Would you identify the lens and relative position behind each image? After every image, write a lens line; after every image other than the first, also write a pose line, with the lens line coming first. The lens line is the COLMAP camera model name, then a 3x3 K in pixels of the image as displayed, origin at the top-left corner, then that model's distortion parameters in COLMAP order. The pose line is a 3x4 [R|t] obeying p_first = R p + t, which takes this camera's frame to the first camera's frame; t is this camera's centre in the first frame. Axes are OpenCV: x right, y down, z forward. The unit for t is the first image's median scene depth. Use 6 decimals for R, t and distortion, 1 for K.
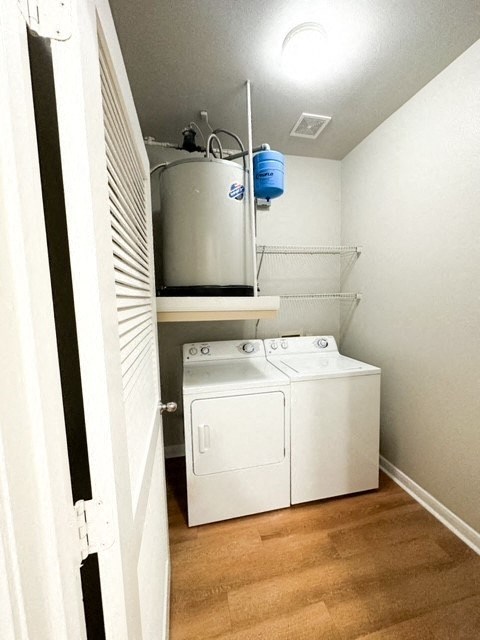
lens RADIAL K [[253.3, 0, 239.4], [0, 253.3, 321.7], [0, 0, 1]] dist [-0.000517, 0.000019]
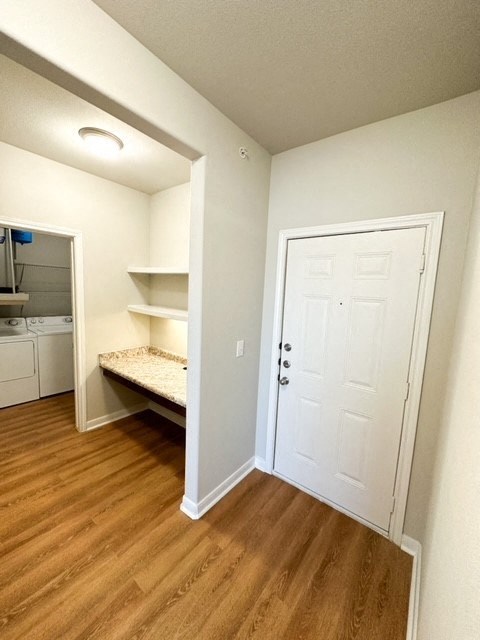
lens RADIAL K [[253.3, 0, 239.5], [0, 253.3, 322.6], [0, 0, 1]] dist [-0.000517, 0.000019]
pose [[0.765684, -0.009328, 0.643150, 0.107677], [-0.015293, 0.999348, 0.032702, 0.028297], [-0.643035, -0.034875, 0.765042, -1.276071]]
